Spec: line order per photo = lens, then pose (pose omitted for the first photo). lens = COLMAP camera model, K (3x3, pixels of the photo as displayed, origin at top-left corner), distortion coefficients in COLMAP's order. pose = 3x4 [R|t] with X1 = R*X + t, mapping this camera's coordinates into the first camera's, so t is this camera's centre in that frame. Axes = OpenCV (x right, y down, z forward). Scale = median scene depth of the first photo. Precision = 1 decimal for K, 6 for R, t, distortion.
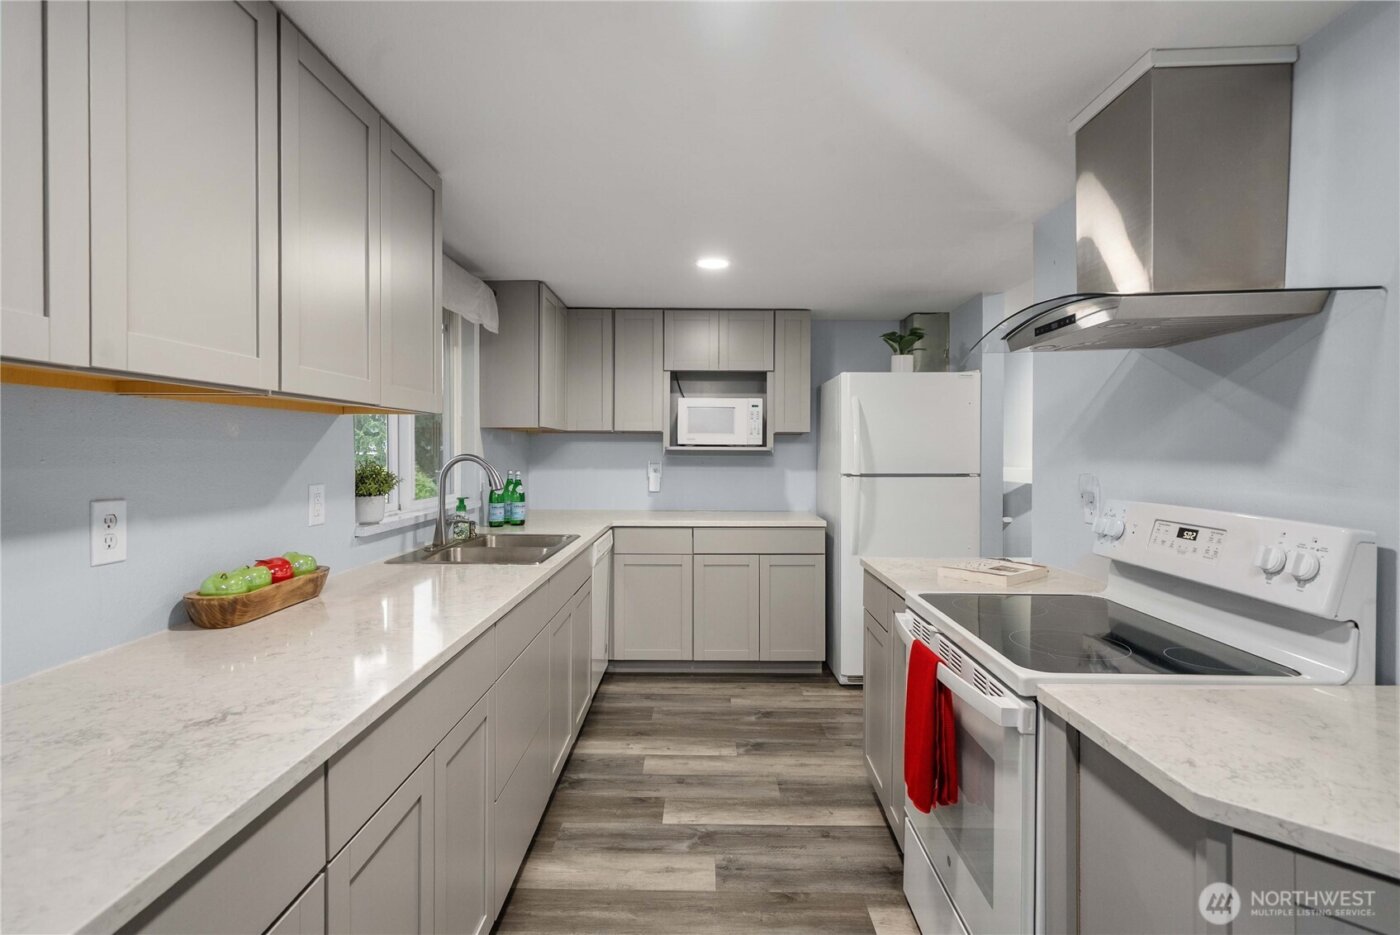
lens RADIAL K [[676.7, 0, 697.5], [0, 676.7, 458.5], [0, 0, 1]] dist [0.001926, 0.001047]
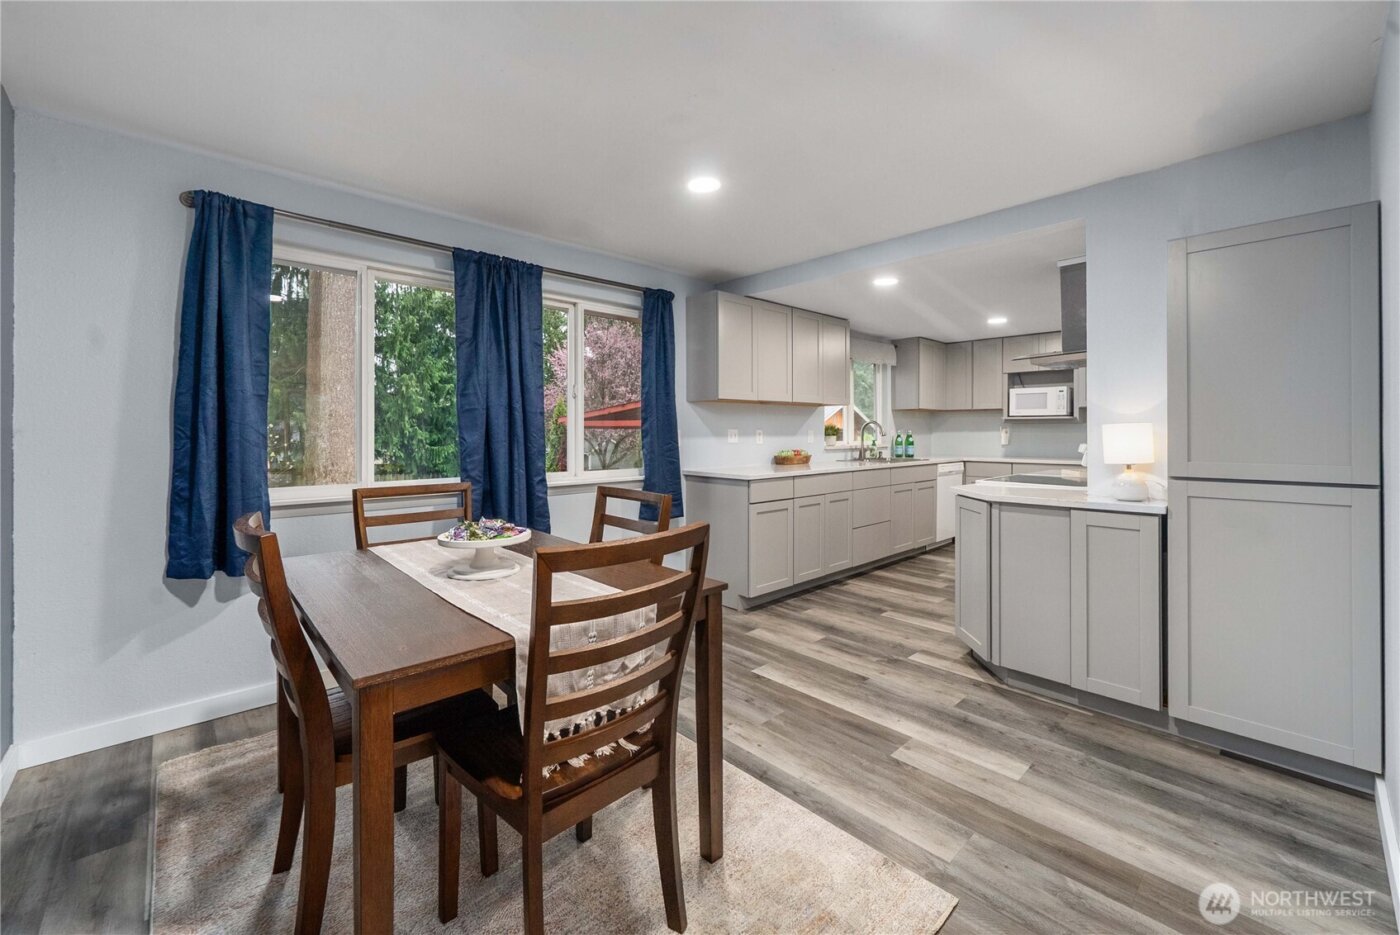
lens RADIAL K [[562.3, 0, 700.9], [0, 562.3, 428.1], [0, 0, 1]] dist [-0.000110, -0.000088]
pose [[0.688885, -0.010280, -0.724798, 0.634460], [-0.003230, 0.999846, -0.017251, 0.050874], [0.724863, 0.014225, 0.688746, -0.749378]]
